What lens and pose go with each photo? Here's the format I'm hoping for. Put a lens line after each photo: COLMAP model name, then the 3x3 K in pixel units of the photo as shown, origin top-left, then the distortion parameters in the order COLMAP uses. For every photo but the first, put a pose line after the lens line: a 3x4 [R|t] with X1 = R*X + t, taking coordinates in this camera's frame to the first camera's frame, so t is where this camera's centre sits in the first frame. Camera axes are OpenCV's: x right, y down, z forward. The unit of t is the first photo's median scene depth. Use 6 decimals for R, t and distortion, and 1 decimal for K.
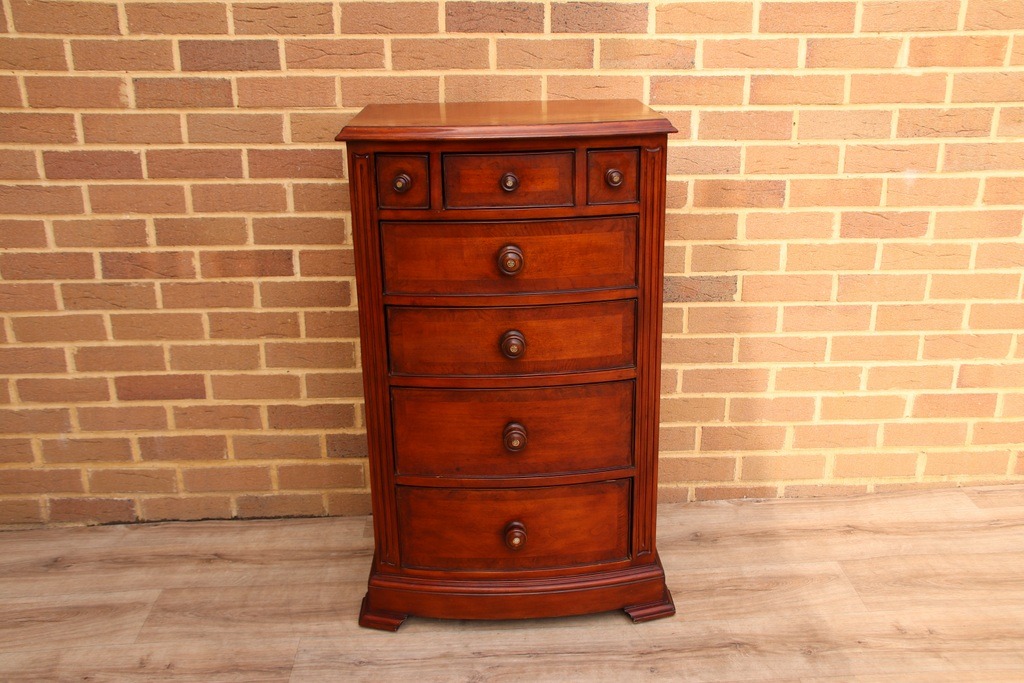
lens RADIAL K [[1018.2, 0, 513.9], [0, 1018.2, 350.1], [0, 0, 1]] dist [-0.077659, 0.255348]
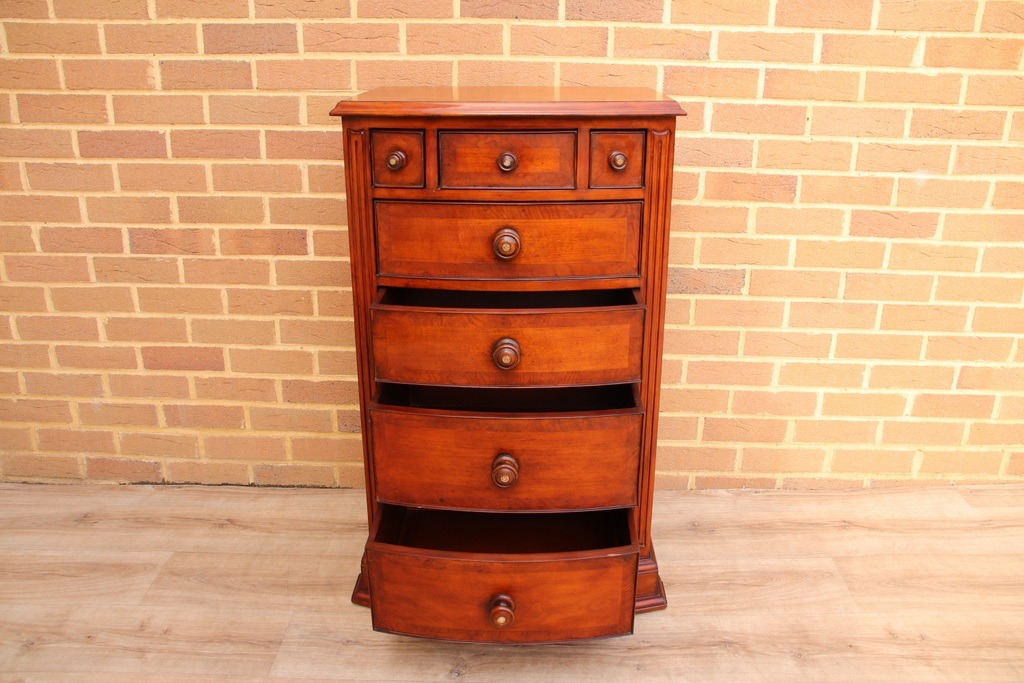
lens RADIAL K [[863.0, 0, 508.0], [0, 863.0, 346.1], [0, 0, 1]] dist [-0.143110, 0.146855]
pose [[0.997794, 0.037812, -0.054561, 0.035745], [-0.036660, 0.999087, 0.021958, -0.007883], [0.055342, -0.019909, 0.998269, 0.148290]]
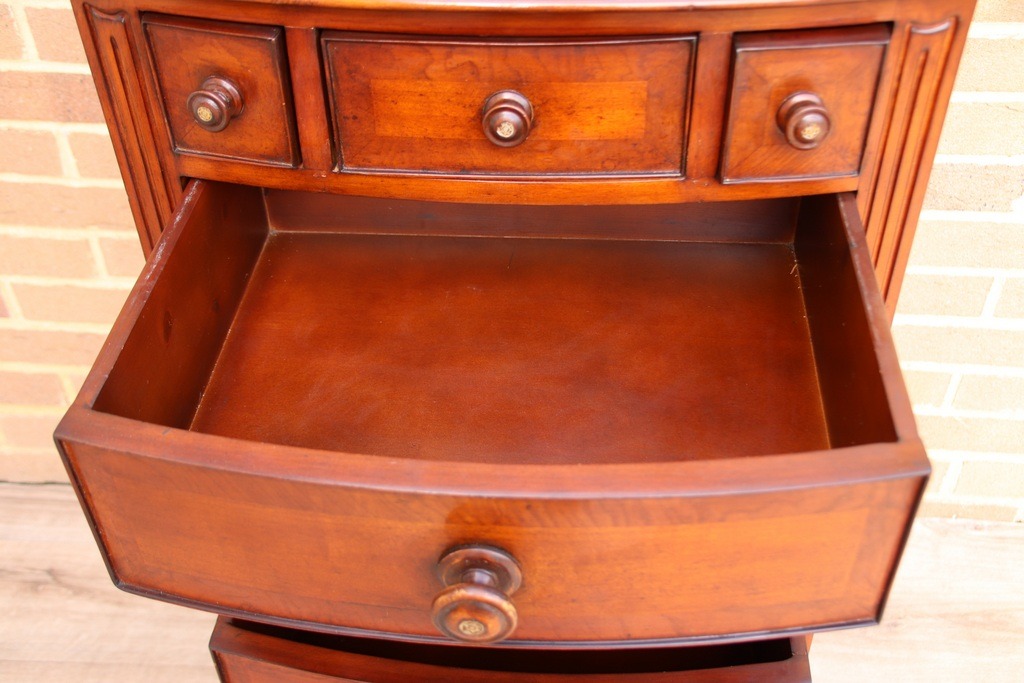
lens RADIAL K [[1119.2, 0, 515.8], [0, 1119.2, 349.1], [0, 0, 1]] dist [-0.066573, 0.342224]
pose [[0.994281, 0.070344, -0.080356, 0.027916], [-0.037117, 0.933135, 0.357604, -0.177110], [0.100138, -0.352577, 0.930410, 0.462860]]
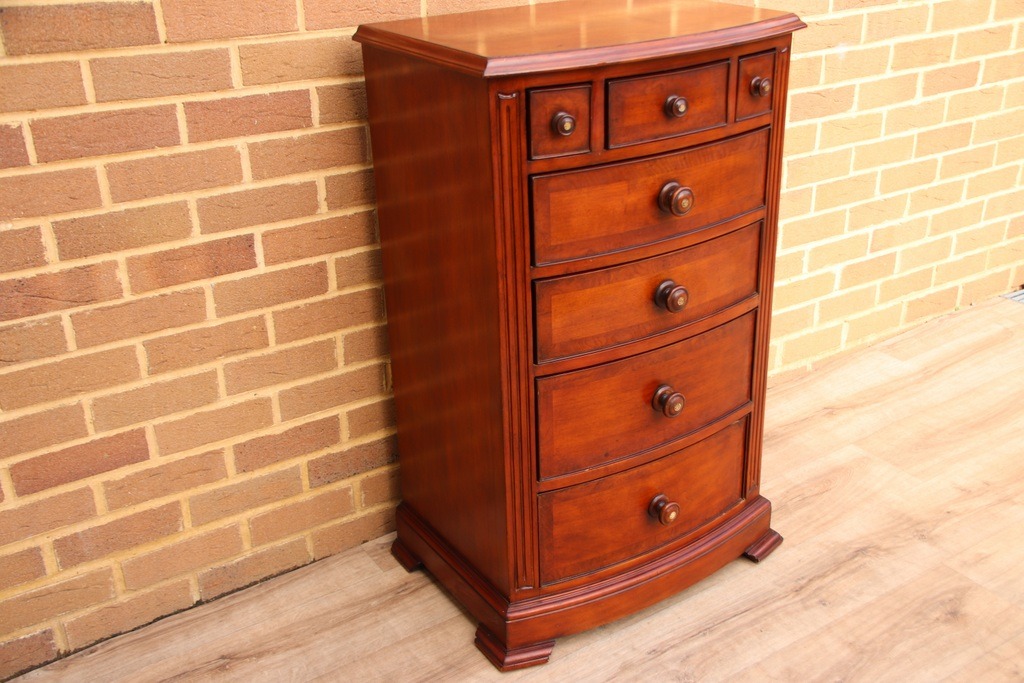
lens RADIAL K [[1098.0, 0, 518.9], [0, 1098.0, 355.4], [0, 0, 1]] dist [-0.048783, 0.327365]
pose [[0.855157, -0.226187, 0.466418, -0.445675], [0.181994, 0.973508, 0.138419, -0.087435], [-0.485370, -0.033485, 0.873668, 0.204852]]
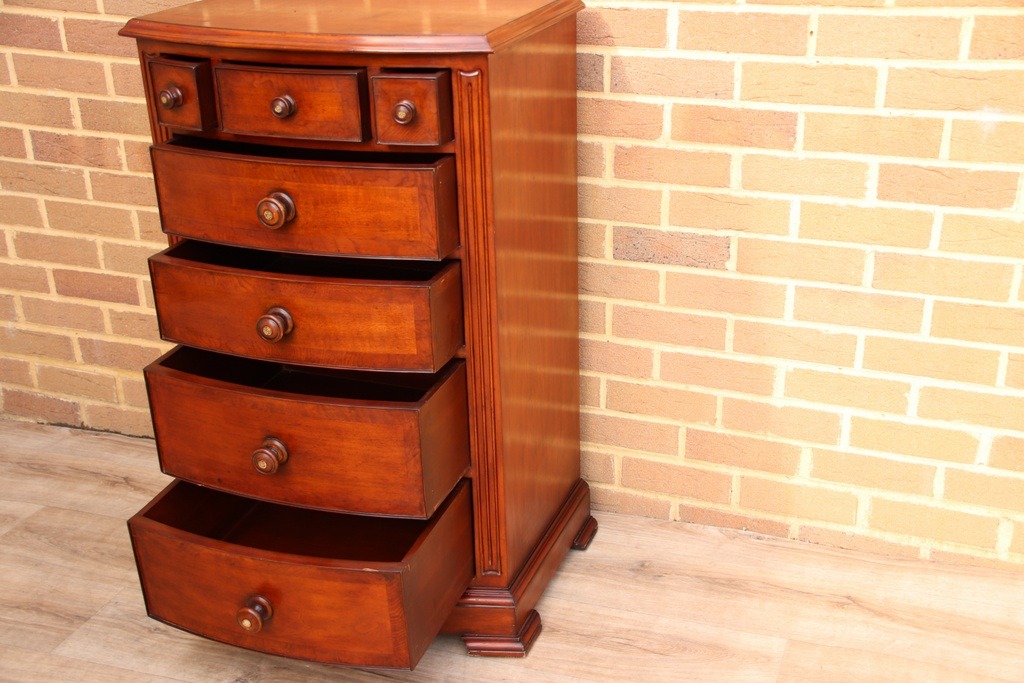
lens RADIAL K [[1277.8, 0, 511.6], [0, 1277.8, 352.6], [0, 0, 1]] dist [0.014258, 0.529386]
pose [[0.922955, 0.145604, -0.356306, 0.427964], [-0.112661, 0.987341, 0.111644, -0.078002], [0.368052, -0.062900, 0.927675, 0.069660]]
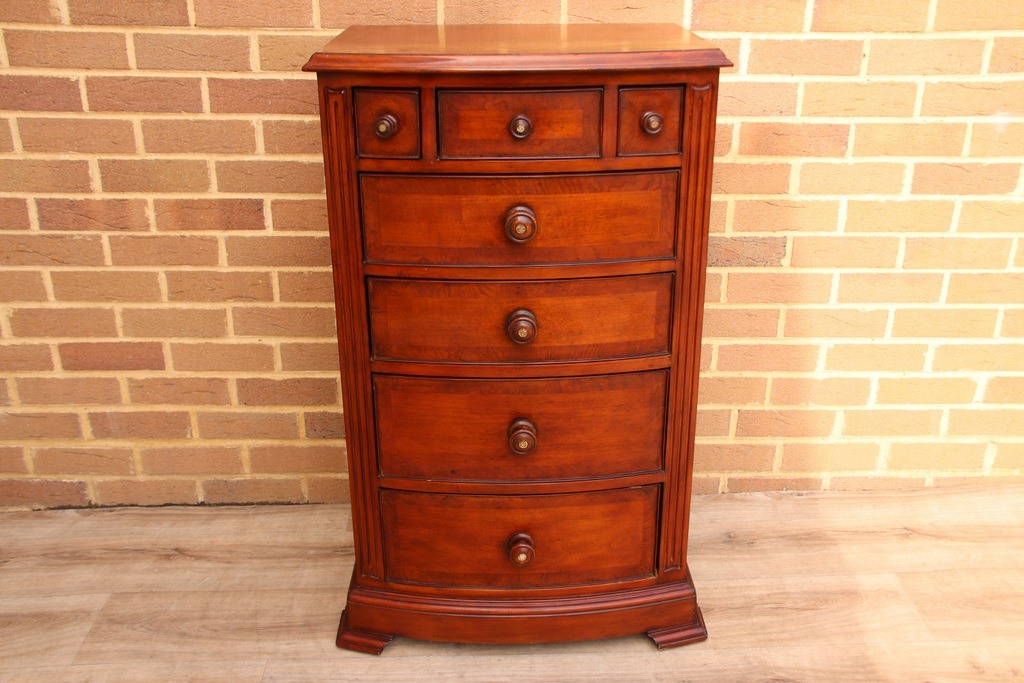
lens RADIAL K [[1020.1, 0, 513.6], [0, 1020.1, 345.8], [0, 0, 1]] dist [-0.082400, 0.266774]
pose [[0.999847, 0.015759, -0.007525, -0.000867], [-0.015233, 0.997735, 0.065513, -0.035250], [0.008540, -0.065388, 0.997823, 0.147692]]
